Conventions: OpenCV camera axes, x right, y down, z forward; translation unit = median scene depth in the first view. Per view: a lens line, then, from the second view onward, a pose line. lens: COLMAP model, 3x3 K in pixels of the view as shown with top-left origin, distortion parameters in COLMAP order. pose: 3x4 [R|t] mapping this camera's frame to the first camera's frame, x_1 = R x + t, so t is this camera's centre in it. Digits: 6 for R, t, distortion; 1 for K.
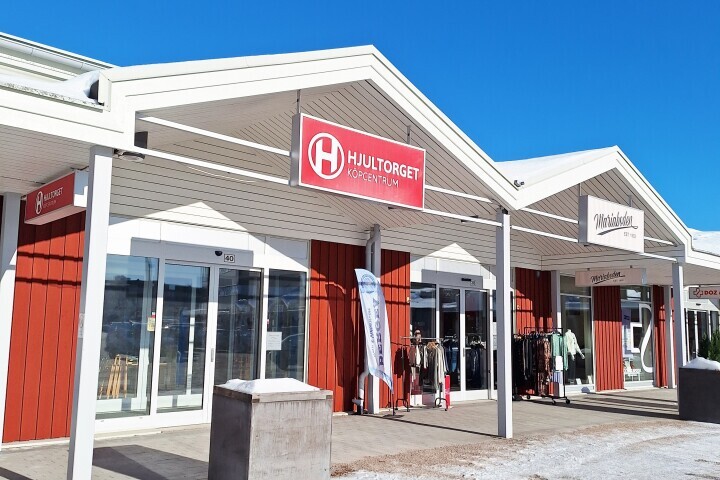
lens RADIAL K [[655.9, 0, 360.0], [0, 655.9, 240.0], [0, 0, 1]] dist [0.098688, -0.003544]
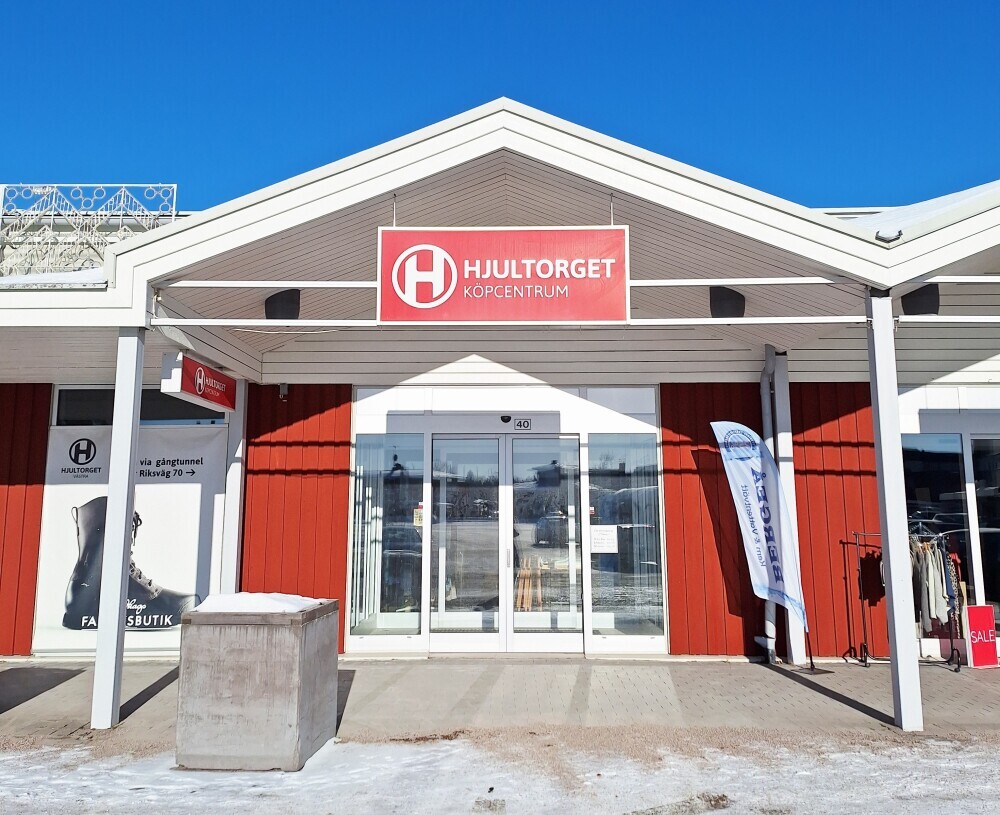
lens RADIAL K [[911.4, 0, 496.1], [0, 911.4, 353.0], [0, 0, 1]] dist [0.082752, -0.015946]
pose [[0.730145, -0.140224, -0.668749, 0.472590], [0.110280, 0.990068, -0.087194, 0.034756], [0.674334, -0.010085, 0.738358, 0.239522]]
